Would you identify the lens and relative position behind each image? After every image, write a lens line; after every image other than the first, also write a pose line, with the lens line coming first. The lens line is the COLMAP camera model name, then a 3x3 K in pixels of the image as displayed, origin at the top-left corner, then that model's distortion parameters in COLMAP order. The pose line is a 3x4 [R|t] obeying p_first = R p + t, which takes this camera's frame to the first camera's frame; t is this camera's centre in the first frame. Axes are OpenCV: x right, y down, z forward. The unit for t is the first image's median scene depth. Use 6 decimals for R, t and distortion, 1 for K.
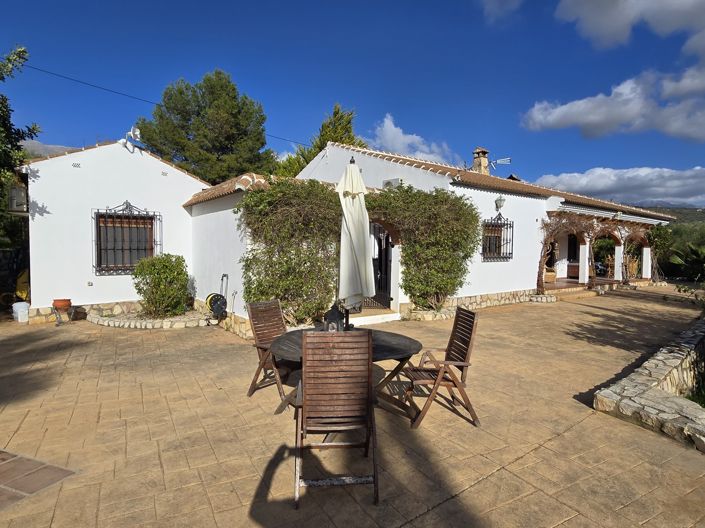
lens RADIAL K [[405.3, 0, 354.1], [0, 405.3, 261.9], [0, 0, 1]] dist [-0.002661, -0.000601]
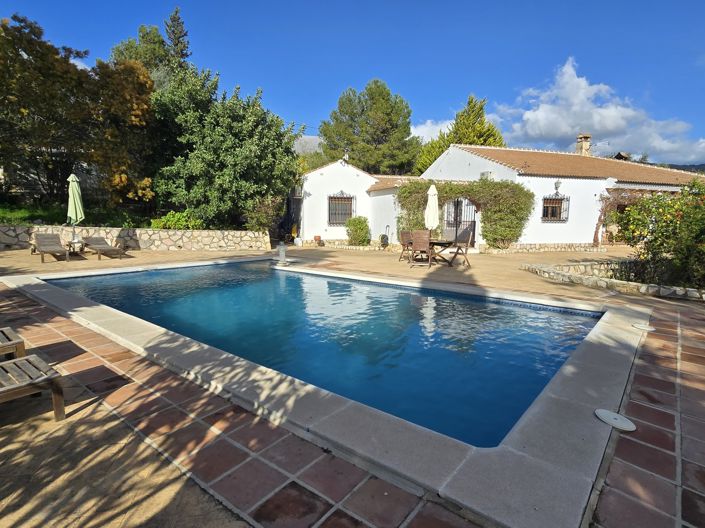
lens RADIAL K [[405.3, 0, 354.1], [0, 405.3, 261.9], [0, 0, 1]] dist [-0.002661, -0.000601]
pose [[0.938572, 0.041658, -0.342561, 0.207275], [-0.017102, 0.997082, 0.074393, 0.055332], [0.344660, -0.063965, 0.936546, -0.878202]]
